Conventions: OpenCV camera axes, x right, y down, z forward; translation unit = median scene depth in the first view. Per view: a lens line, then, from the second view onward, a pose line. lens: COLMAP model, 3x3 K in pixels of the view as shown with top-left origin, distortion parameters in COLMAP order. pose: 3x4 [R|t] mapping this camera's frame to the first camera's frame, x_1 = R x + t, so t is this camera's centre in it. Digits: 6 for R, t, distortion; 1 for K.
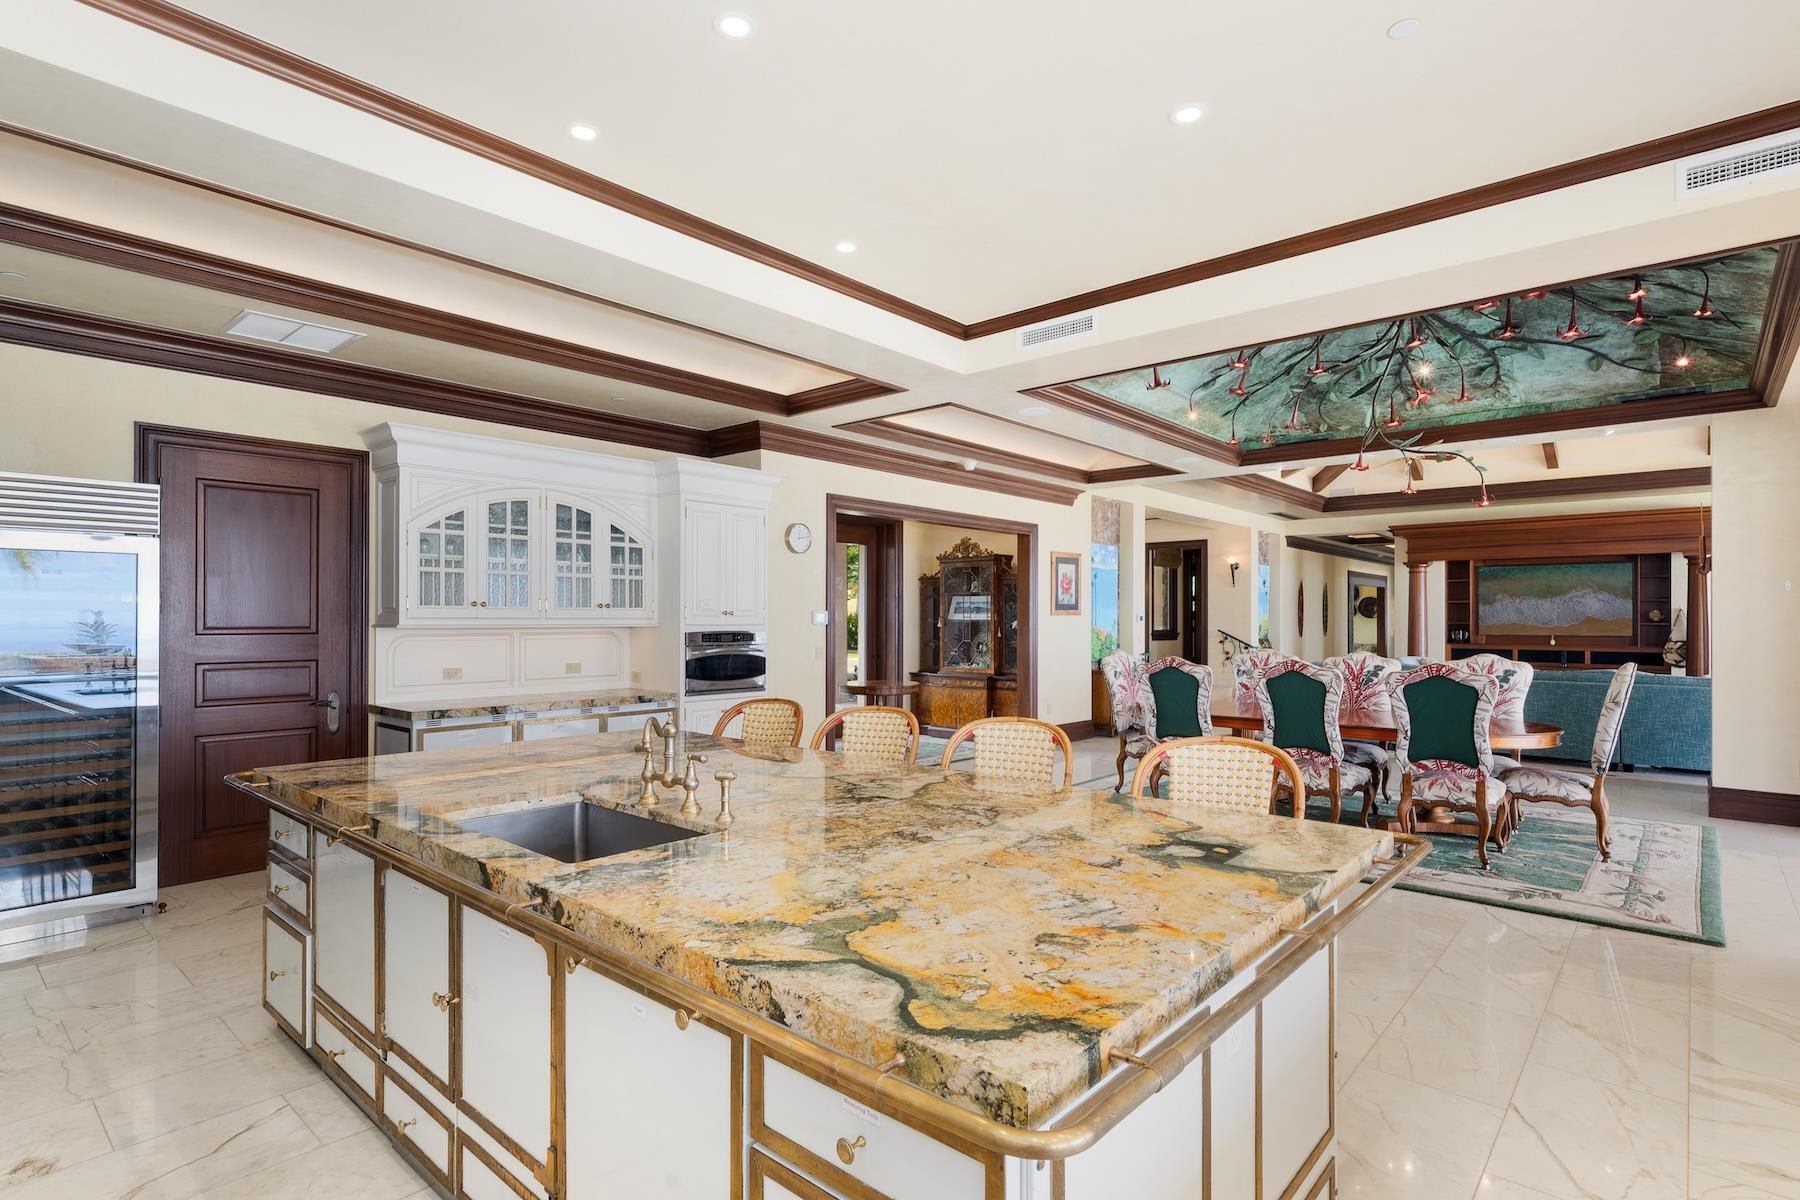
lens RADIAL K [[905.2, 0, 896.6], [0, 905.2, 610.9], [0, 0, 1]] dist [0.006023, 0.000484]
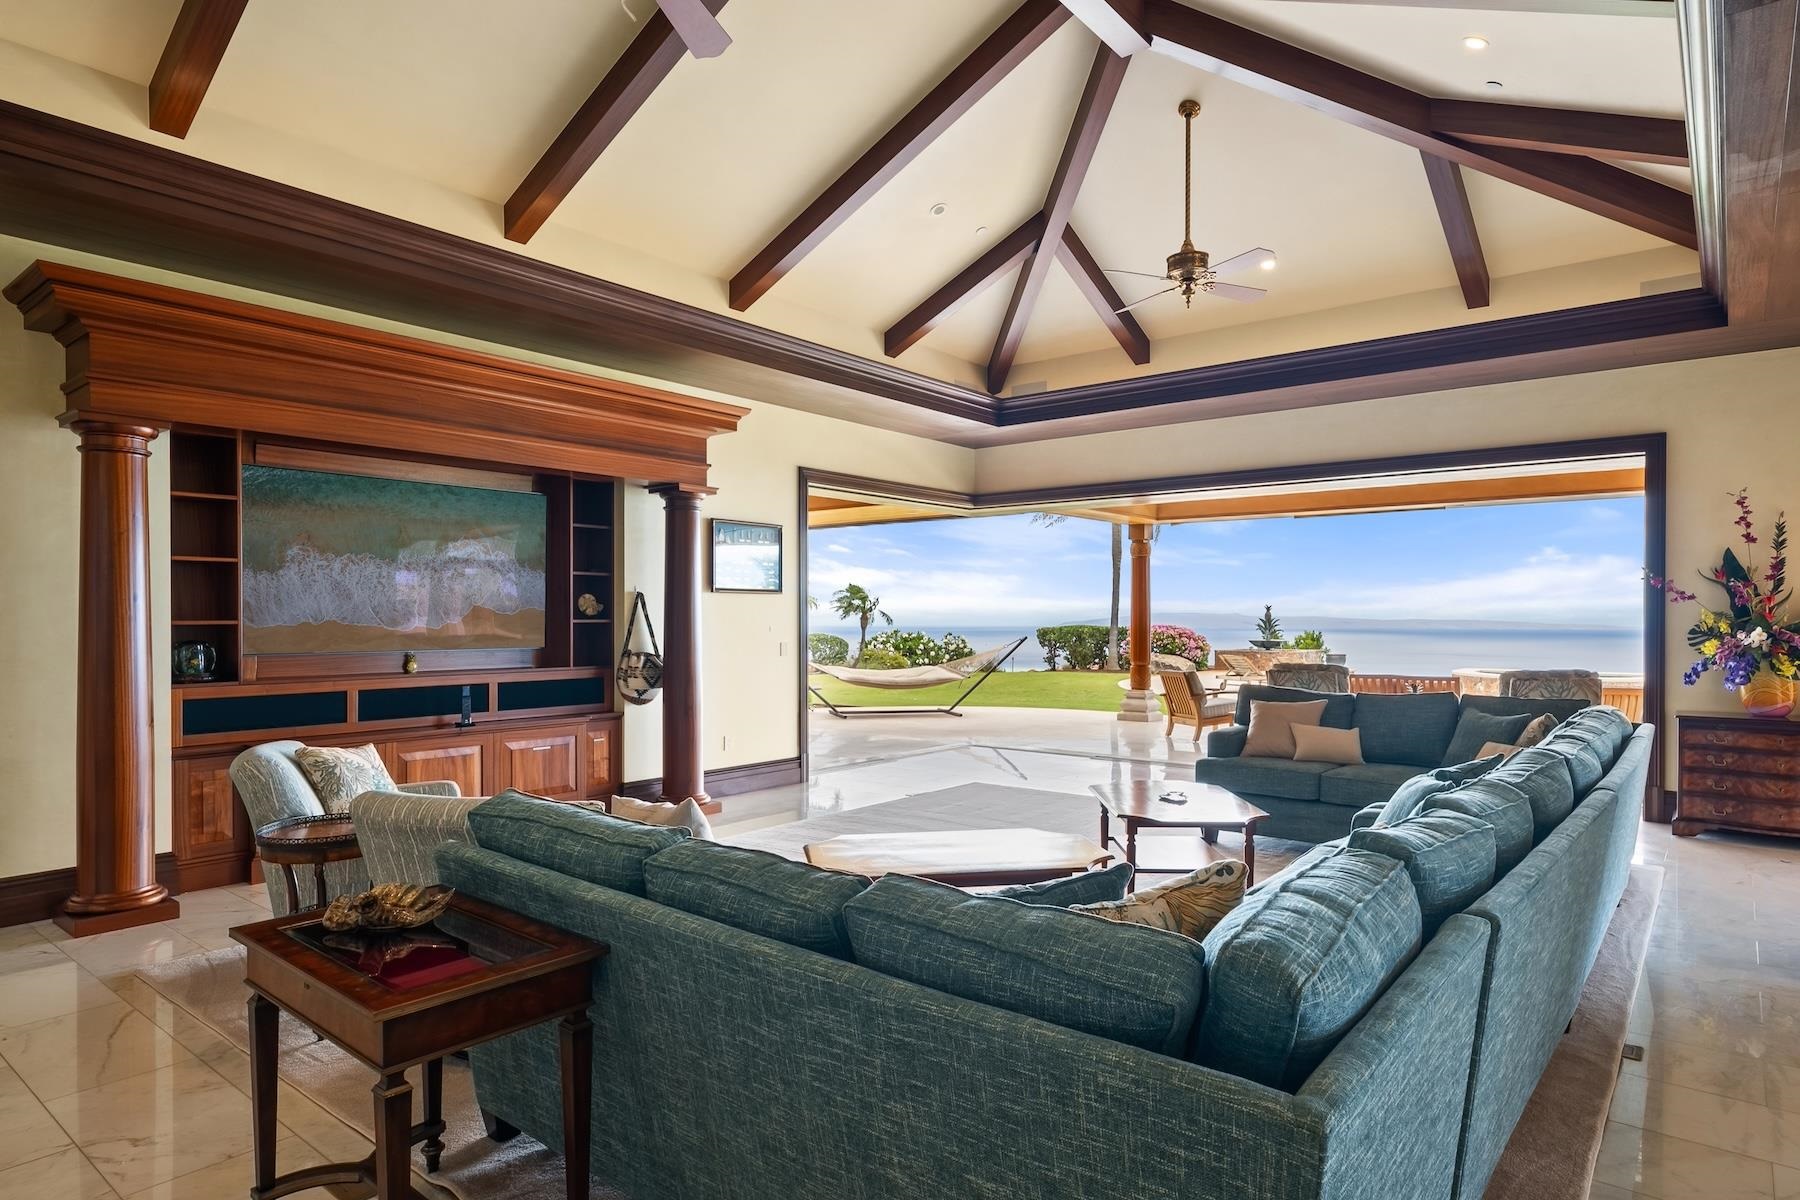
lens RADIAL K [[1020.3, 0, 893.5], [0, 1020.3, 612.9], [0, 0, 1]] dist [0.003292, -0.000698]
pose [[-0.046319, -0.003311, 0.998921, 0.262421], [-0.009541, 0.999950, 0.002872, 0.005946], [-0.998881, -0.009397, -0.046349, 0.833347]]
